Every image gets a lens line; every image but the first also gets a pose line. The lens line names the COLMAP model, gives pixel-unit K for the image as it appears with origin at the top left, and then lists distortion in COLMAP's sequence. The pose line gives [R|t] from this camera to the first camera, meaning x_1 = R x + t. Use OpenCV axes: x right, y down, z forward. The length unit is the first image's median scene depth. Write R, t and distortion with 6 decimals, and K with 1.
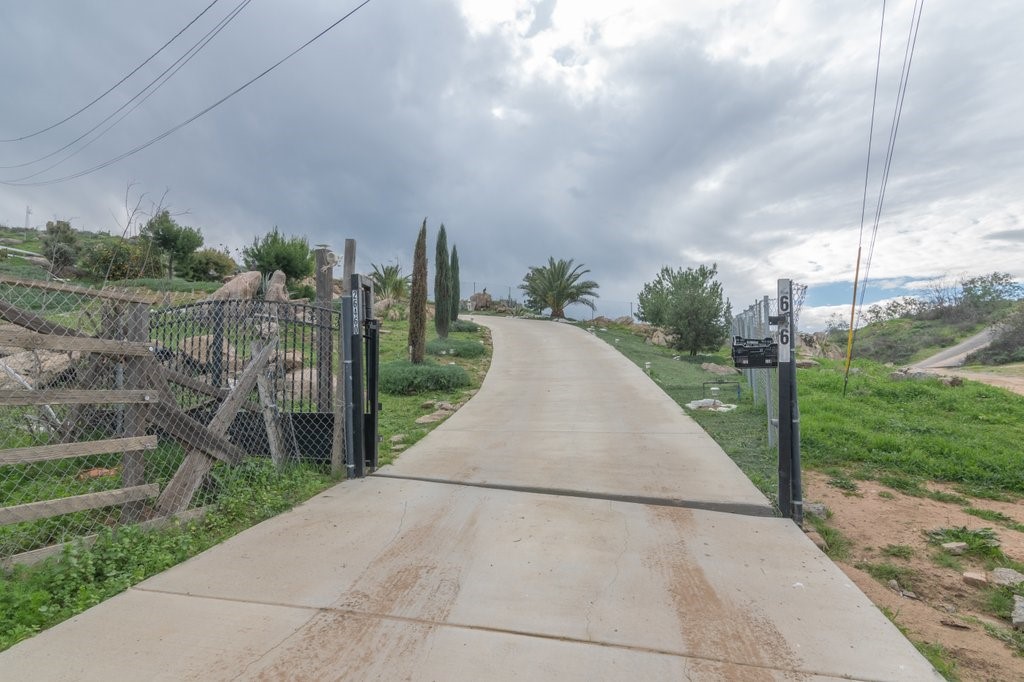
lens RADIAL K [[505.4, 0, 516.6], [0, 505.4, 341.2], [0, 0, 1]] dist [-0.001681, 0.000801]
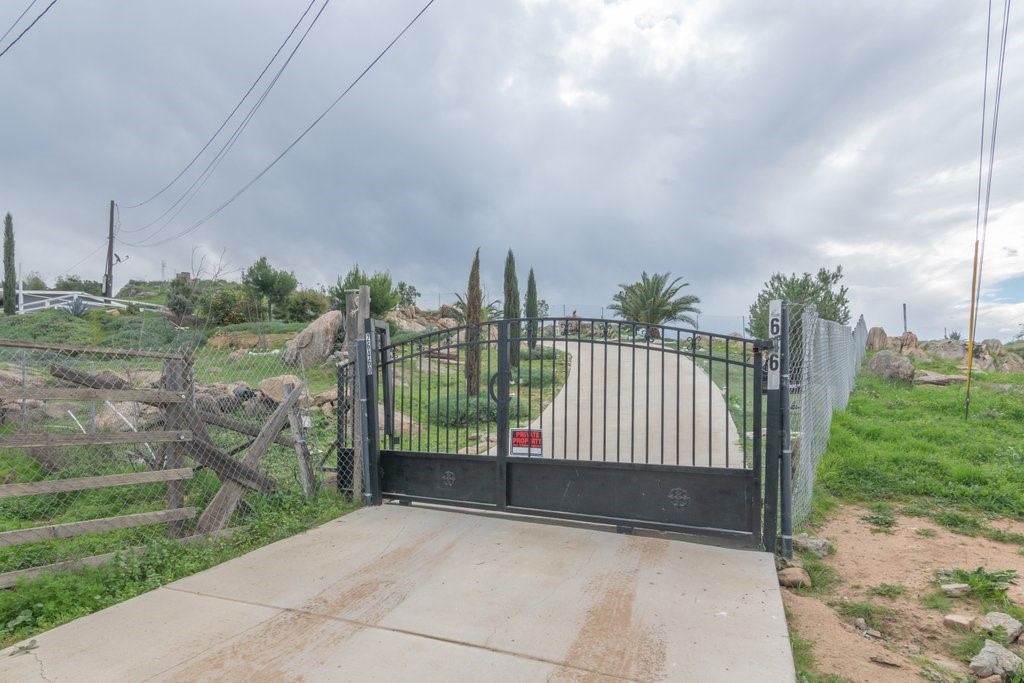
lens RADIAL K [[538.3, 0, 511.9], [0, 538.3, 392.4], [0, 0, 1]] dist [-0.001918, -0.000438]
pose [[0.977797, -0.030118, -0.207378, 0.266726], [0.040031, 0.998239, 0.043773, -0.016569], [0.205694, -0.051103, 0.977281, -0.080104]]
